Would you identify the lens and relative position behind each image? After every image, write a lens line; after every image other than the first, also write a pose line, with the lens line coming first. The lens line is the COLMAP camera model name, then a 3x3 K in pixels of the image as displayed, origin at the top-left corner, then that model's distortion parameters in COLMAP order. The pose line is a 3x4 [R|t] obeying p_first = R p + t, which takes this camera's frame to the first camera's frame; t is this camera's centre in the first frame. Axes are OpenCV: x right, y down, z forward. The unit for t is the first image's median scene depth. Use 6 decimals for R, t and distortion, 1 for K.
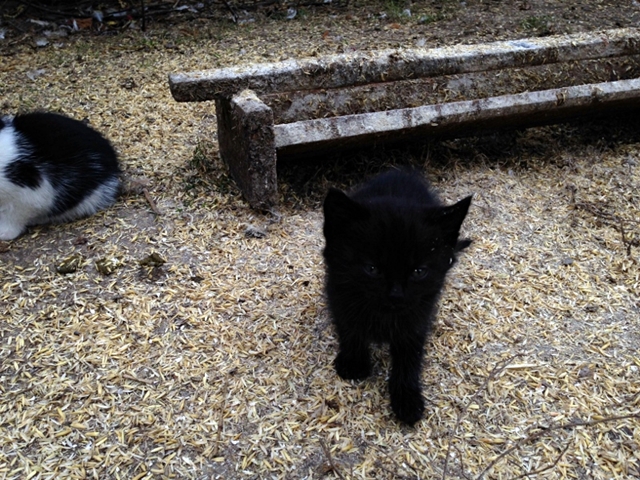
lens RADIAL K [[593.9, 0, 324.3], [0, 593.9, 234.9], [0, 0, 1]] dist [0.136116, -0.267925]
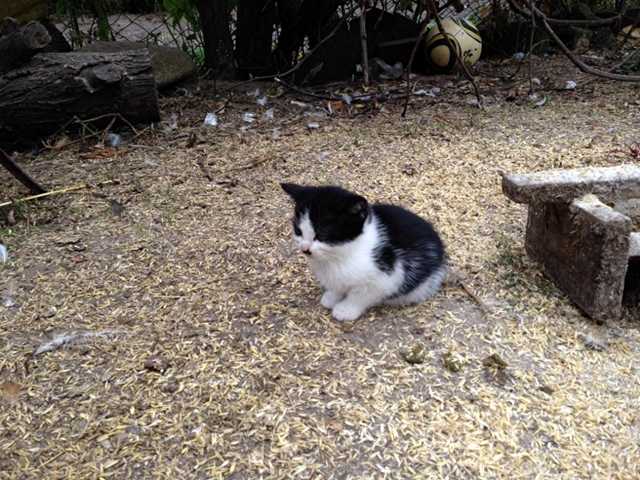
lens RADIAL K [[593.9, 0, 324.3], [0, 593.9, 234.9], [0, 0, 1]] dist [0.136116, -0.267925]
pose [[0.958397, 0.086961, -0.271868, -0.295471], [-0.116358, 0.988757, -0.093919, -0.037812], [0.260644, 0.121645, 0.957741, -0.051154]]
